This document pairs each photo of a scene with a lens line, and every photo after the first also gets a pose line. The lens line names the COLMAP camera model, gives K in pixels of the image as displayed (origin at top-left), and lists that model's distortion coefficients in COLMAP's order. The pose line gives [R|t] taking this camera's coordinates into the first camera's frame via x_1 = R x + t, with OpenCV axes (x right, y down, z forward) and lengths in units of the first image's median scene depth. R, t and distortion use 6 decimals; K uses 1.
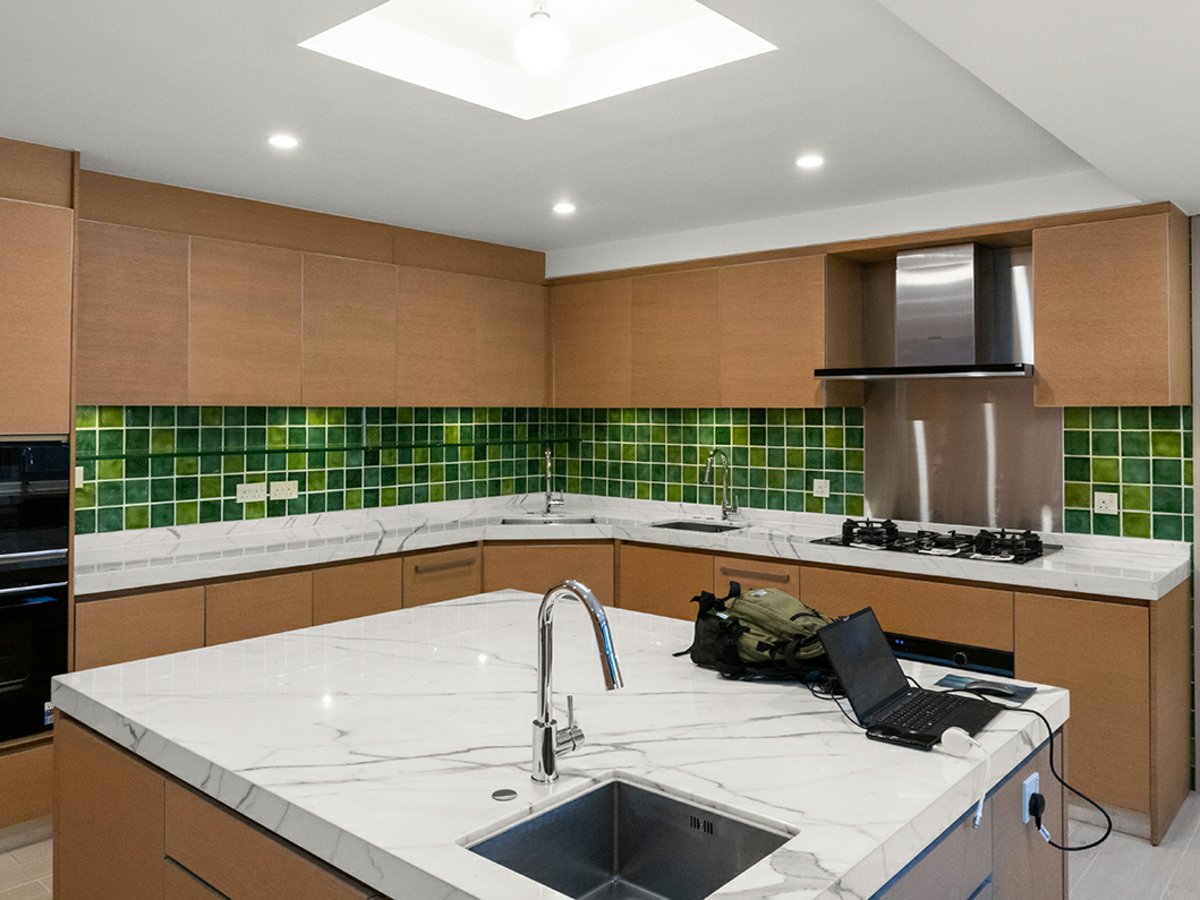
lens RADIAL K [[939.0, 0, 587.5], [0, 939.0, 395.0], [0, 0, 1]] dist [-0.043872, 0.001453]
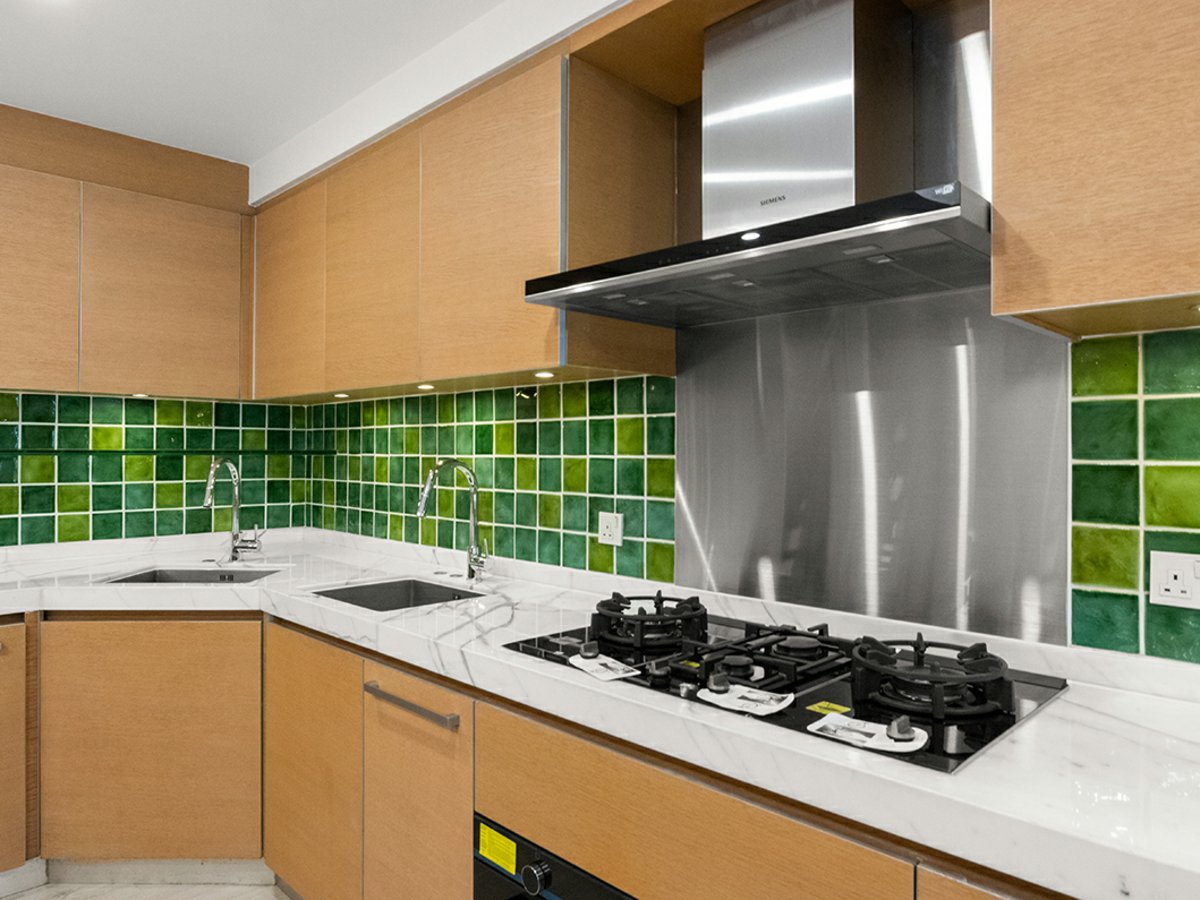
lens RADIAL K [[795.5, 0, 601.3], [0, 795.5, 450.3], [0, 0, 1]] dist [-0.025819, 0.006266]
pose [[0.998863, 0.004111, -0.047495, 0.260470], [-0.003487, 0.999906, 0.013225, 0.045933], [0.047545, -0.013045, 0.998784, 0.519064]]
